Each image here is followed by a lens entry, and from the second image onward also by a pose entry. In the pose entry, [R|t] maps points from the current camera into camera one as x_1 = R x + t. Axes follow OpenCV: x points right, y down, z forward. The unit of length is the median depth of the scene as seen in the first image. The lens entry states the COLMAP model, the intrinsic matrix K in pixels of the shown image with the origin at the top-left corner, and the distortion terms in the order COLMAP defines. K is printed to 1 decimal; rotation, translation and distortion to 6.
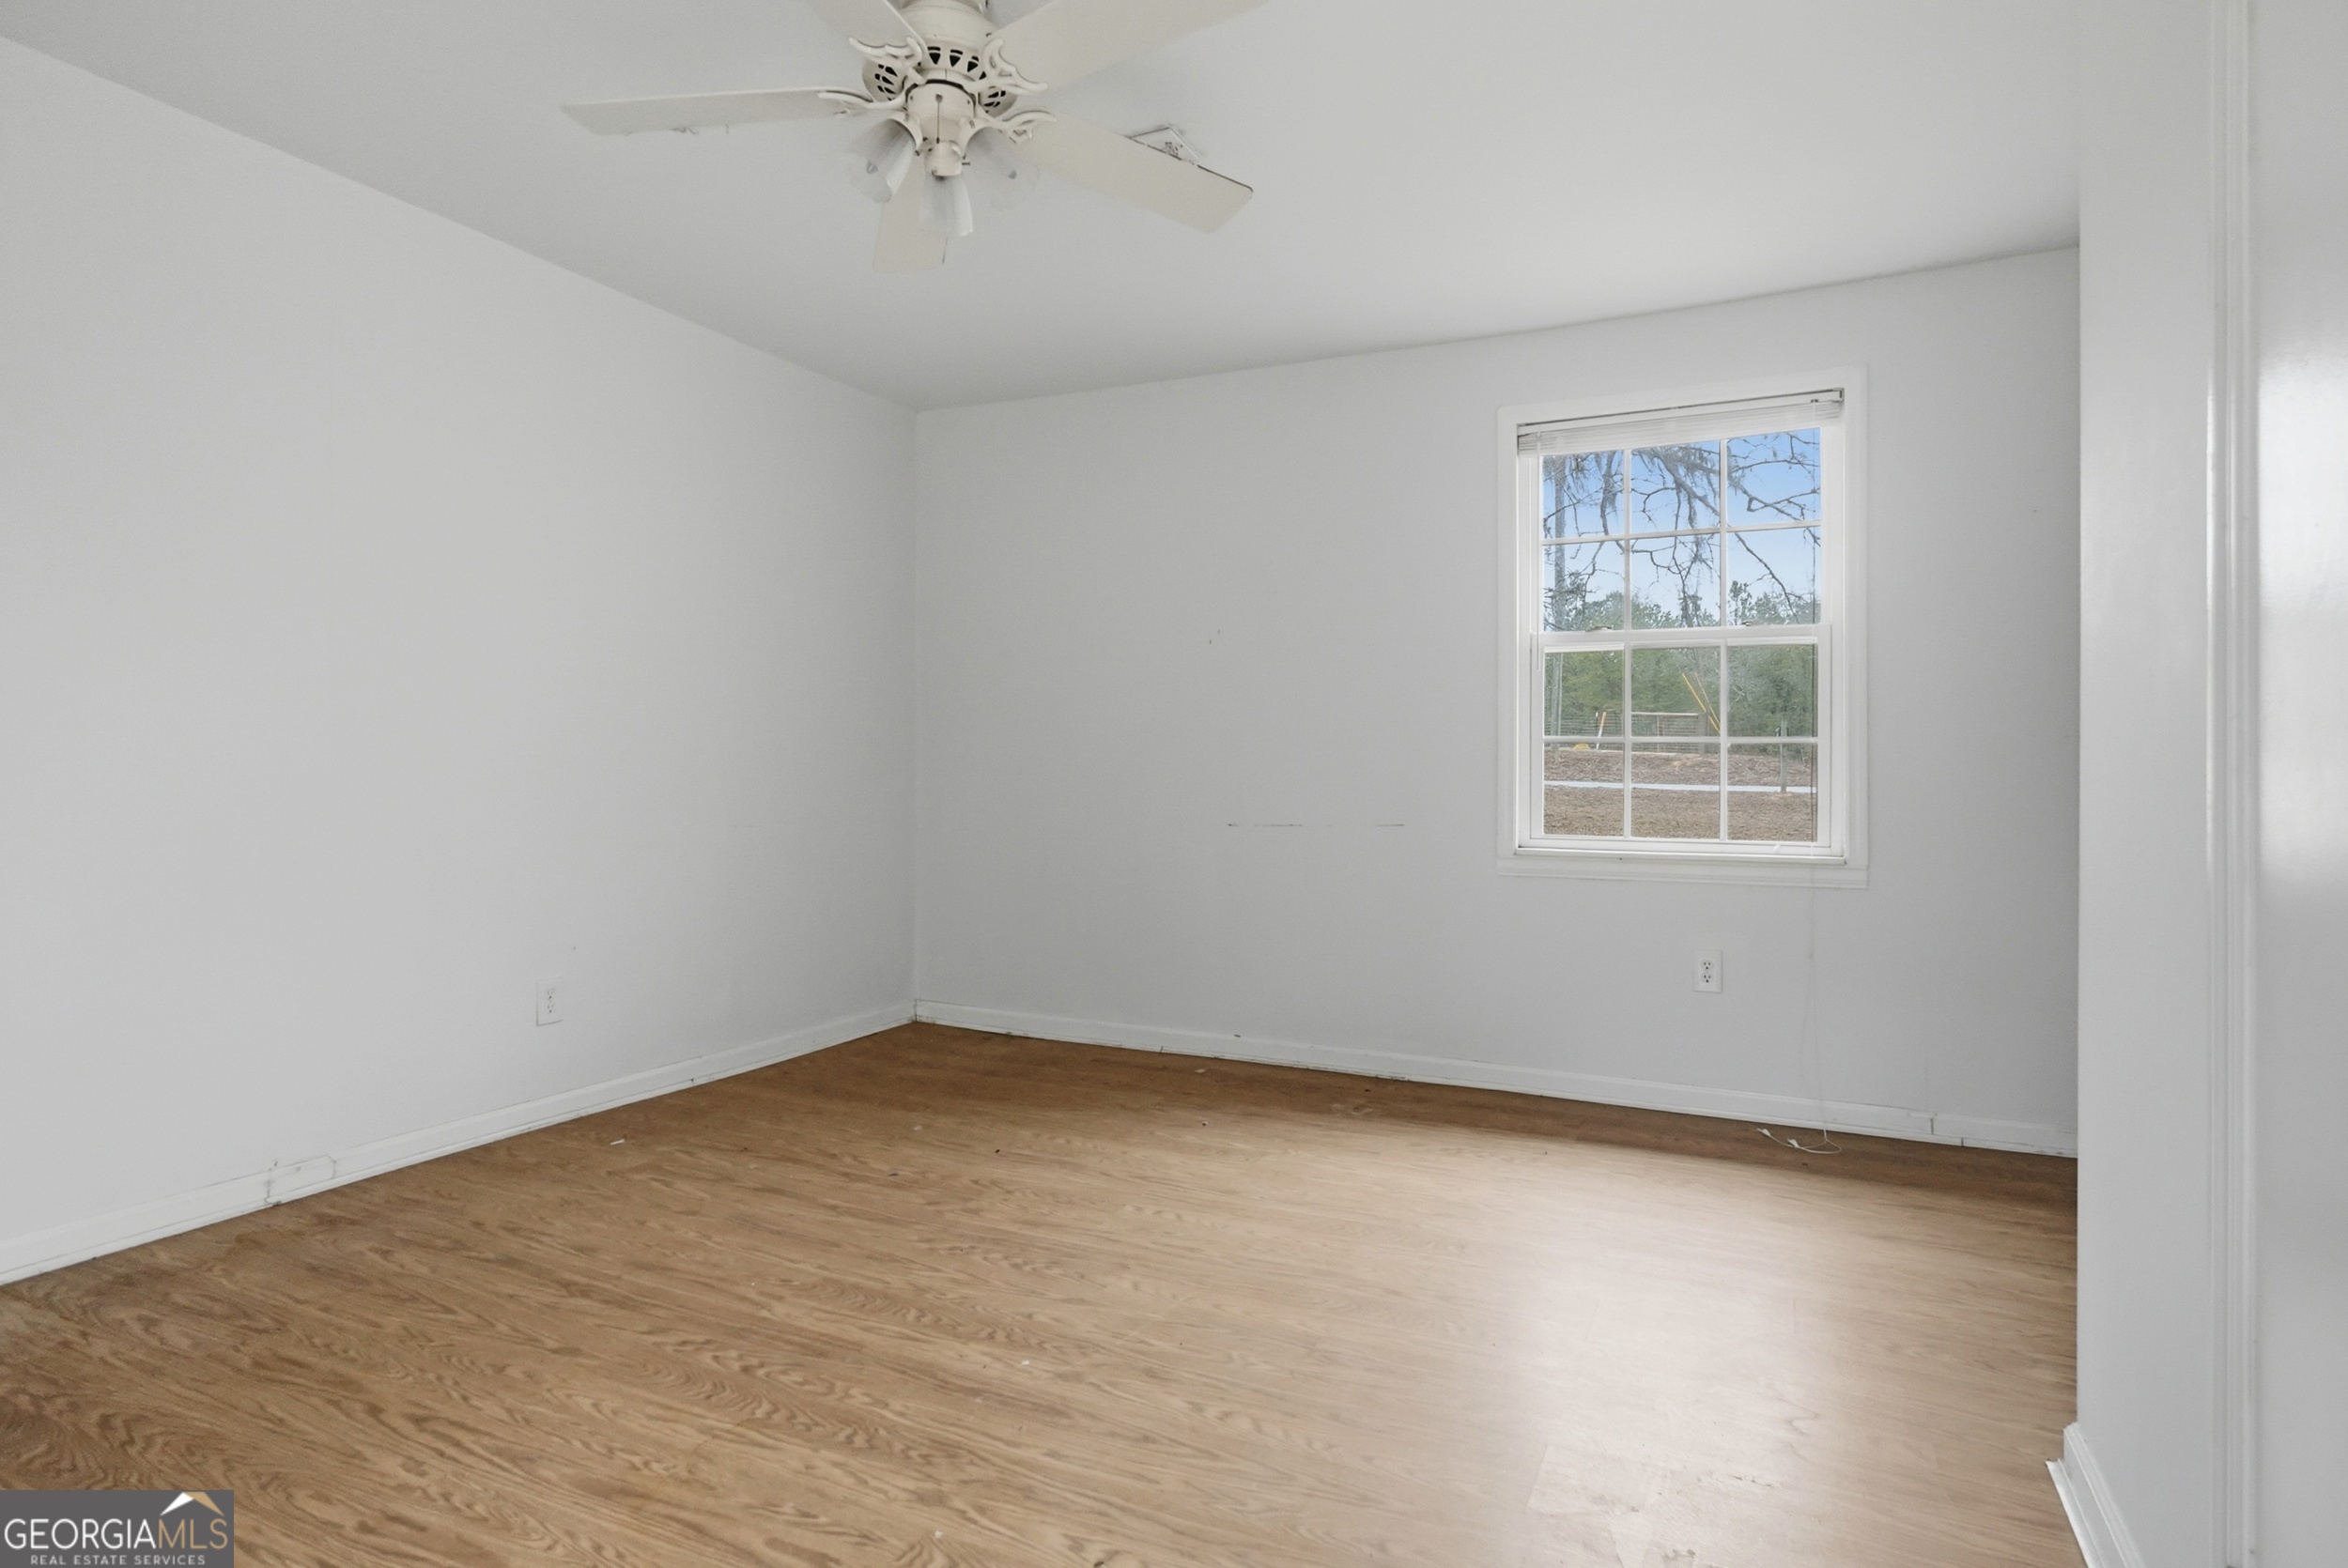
lens RADIAL K [[1278.0, 0, 1177.3], [0, 1278.0, 749.5], [0, 0, 1]] dist [-0.010198, 0.002432]
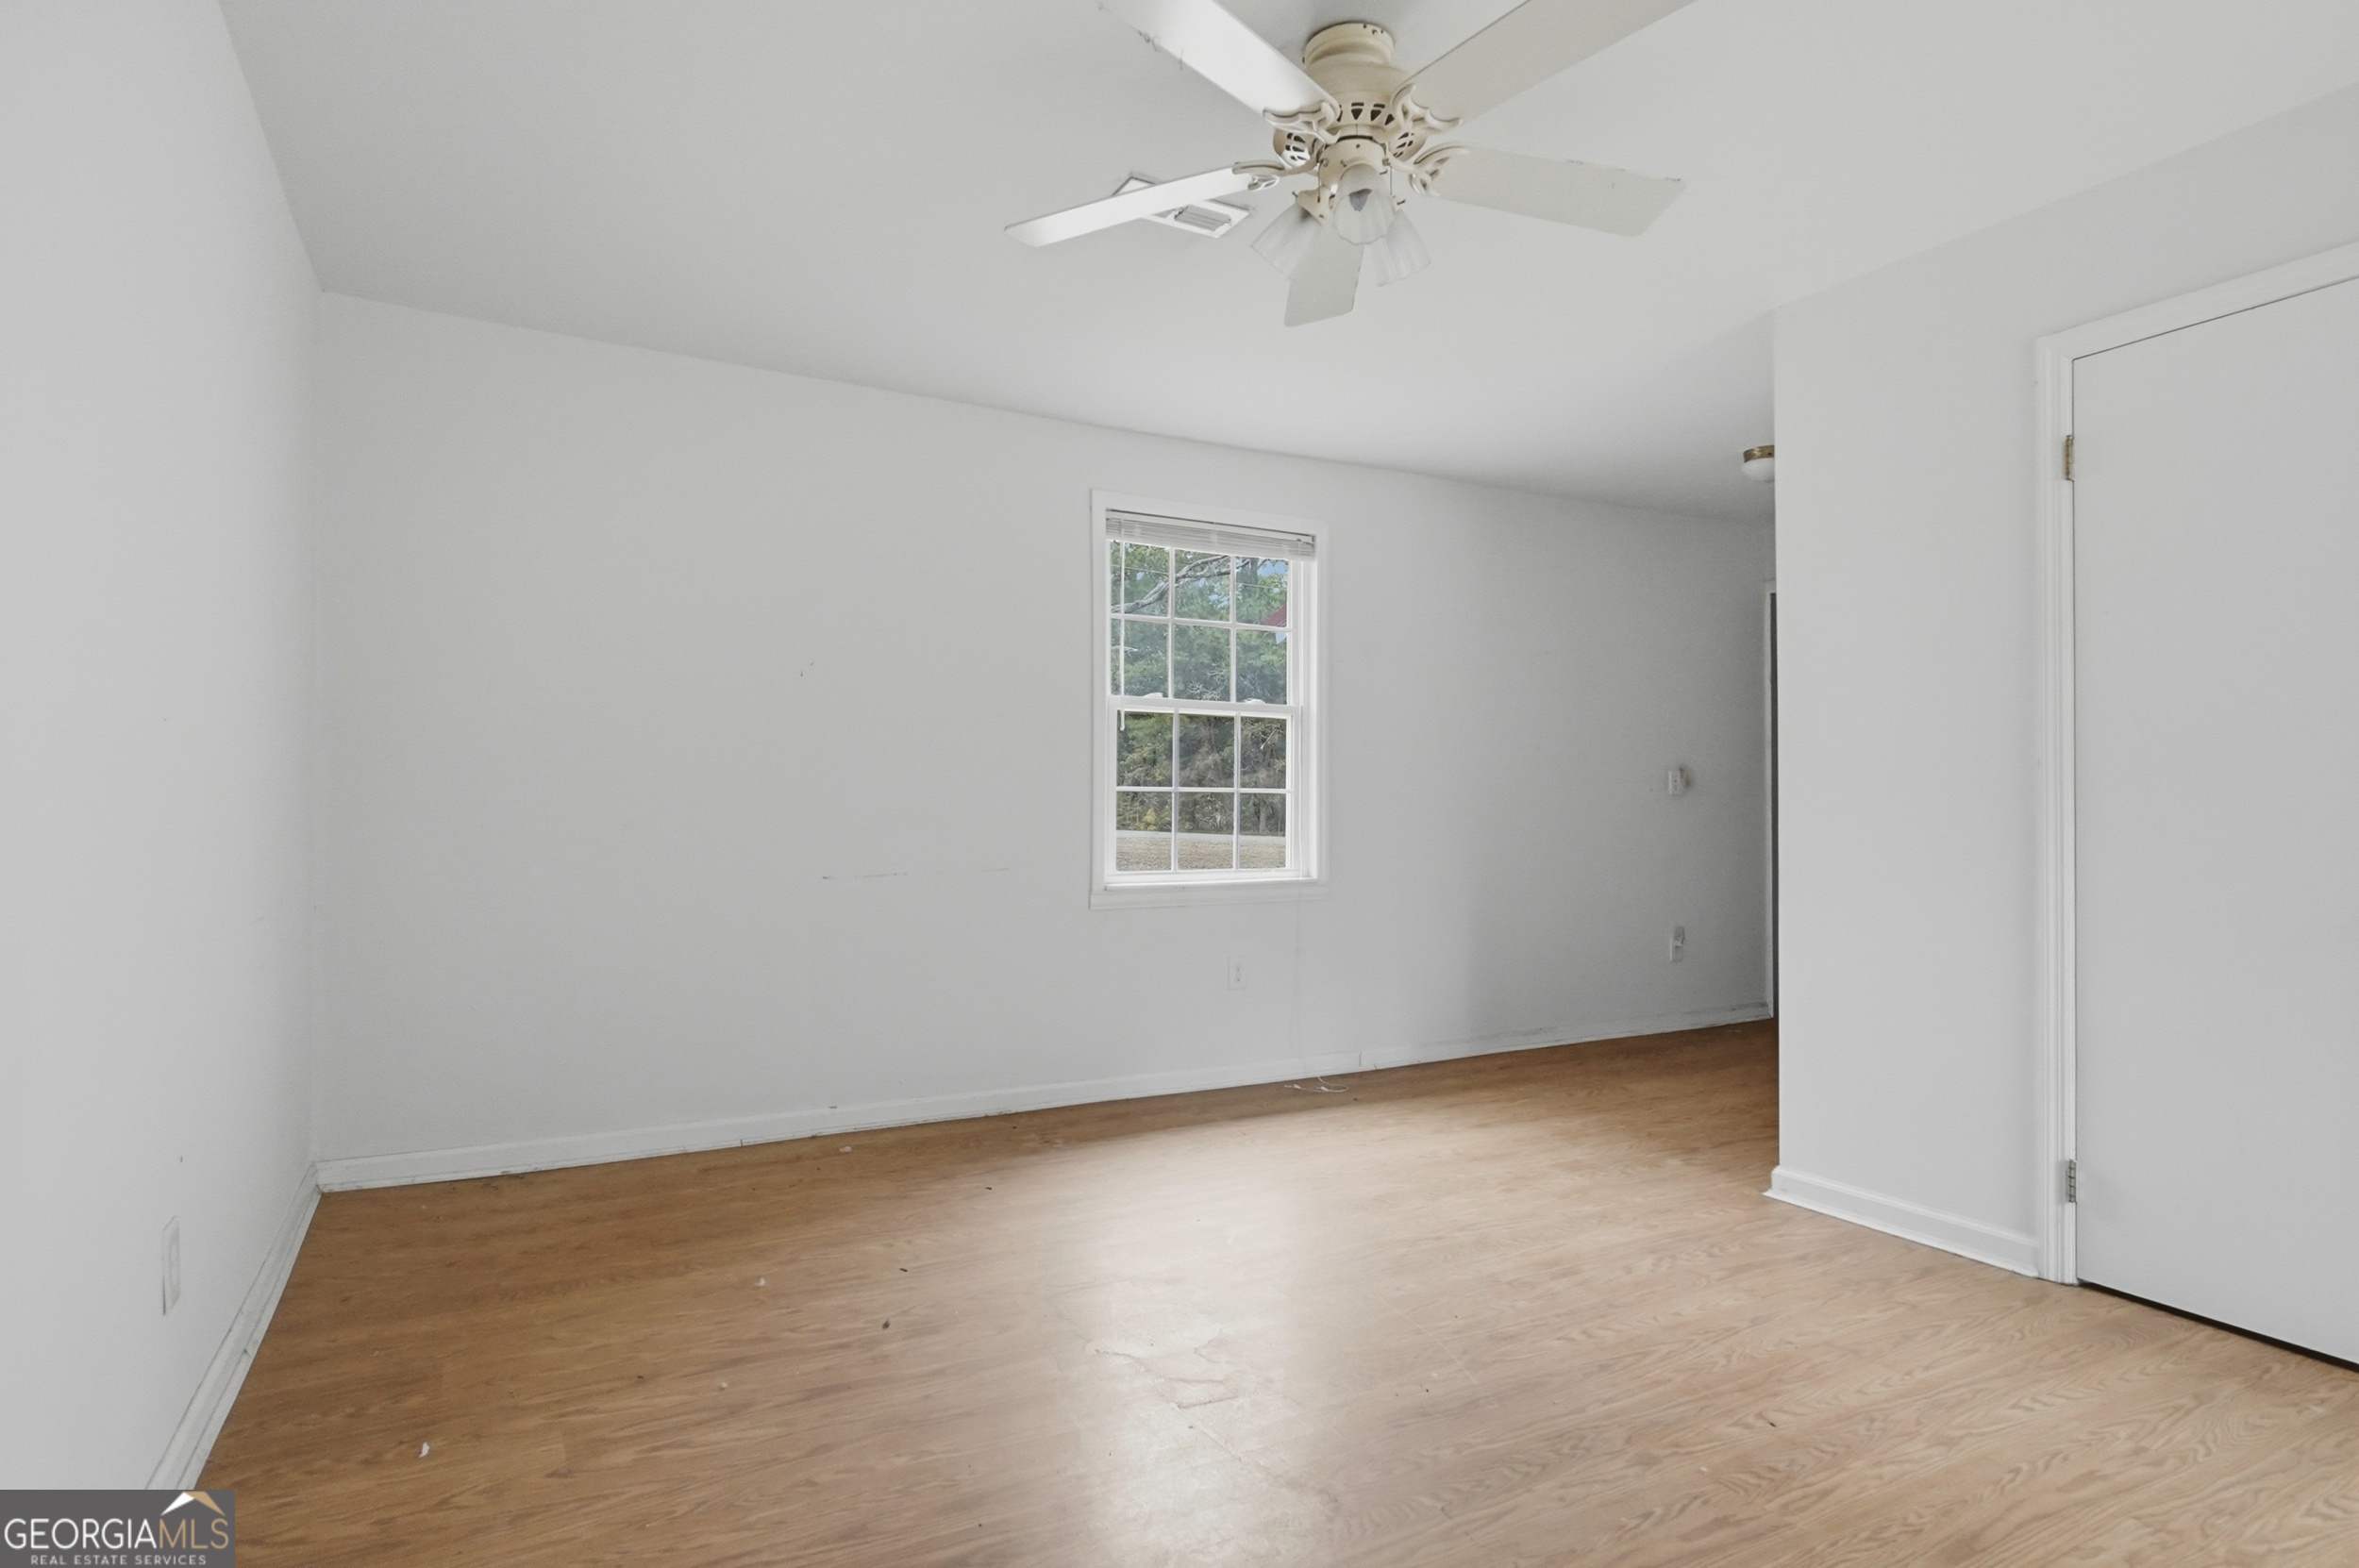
lens RADIAL K [[1257.3, 0, 1179.5], [0, 1257.3, 784.0], [0, 0, 1]] dist [-0.008101, 0.001514]
pose [[0.569223, 0.011323, 0.822105, -0.684846], [-0.011188, 0.999919, -0.006025, -0.005920], [-0.822107, -0.005768, 0.569303, 0.352251]]
